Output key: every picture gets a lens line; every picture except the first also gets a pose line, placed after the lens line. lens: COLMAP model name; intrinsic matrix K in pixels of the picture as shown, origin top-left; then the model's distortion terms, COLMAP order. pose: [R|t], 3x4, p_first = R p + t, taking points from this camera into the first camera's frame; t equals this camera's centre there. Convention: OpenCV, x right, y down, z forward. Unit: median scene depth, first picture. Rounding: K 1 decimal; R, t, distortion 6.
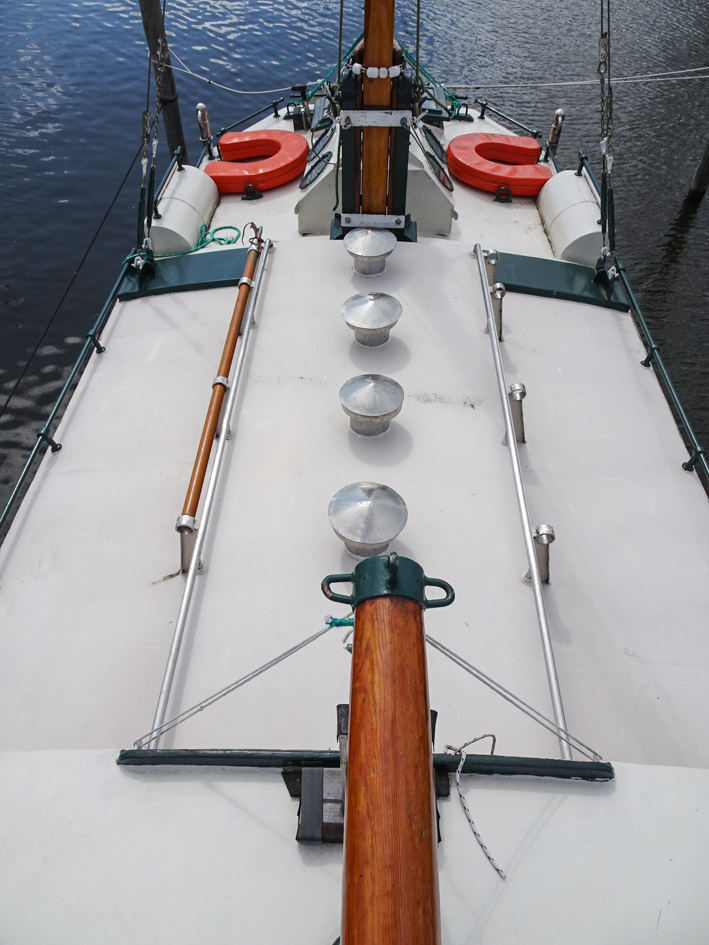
lens RADIAL K [[678.2, 0, 354.6], [0, 678.2, 469.0], [0, 0, 1]] dist [0.022749, 0.004168]
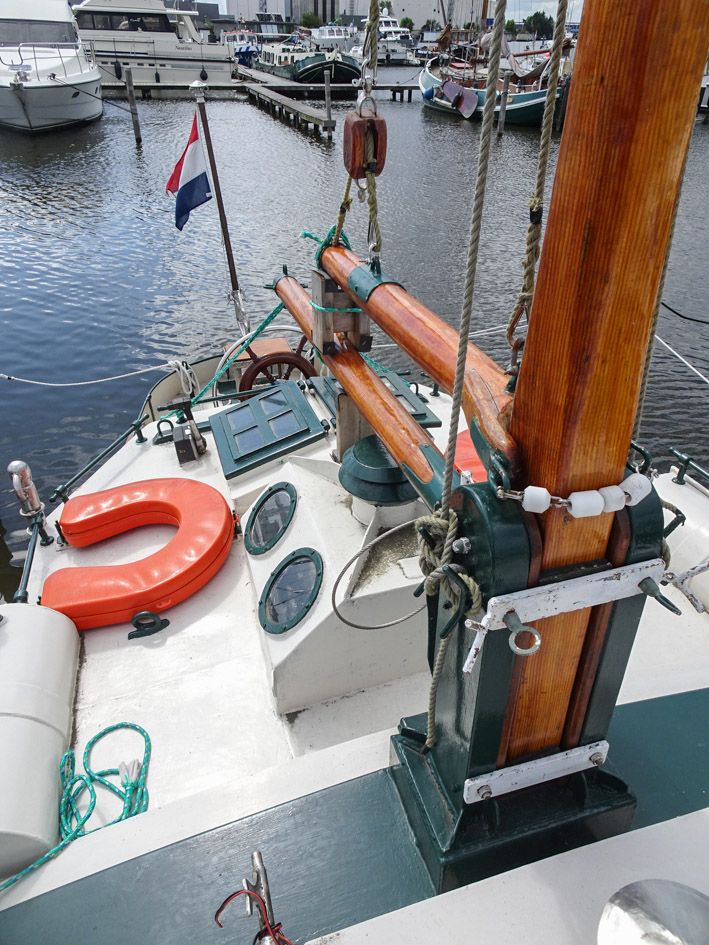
lens RADIAL K [[678.2, 0, 354.6], [0, 678.2, 469.0], [0, 0, 1]] dist [0.022749, 0.004168]
pose [[0.949353, -0.178467, 0.258610, -0.110673], [0.241376, 0.941147, -0.236600, -0.342789], [-0.201164, 0.287039, 0.936558, 0.434352]]
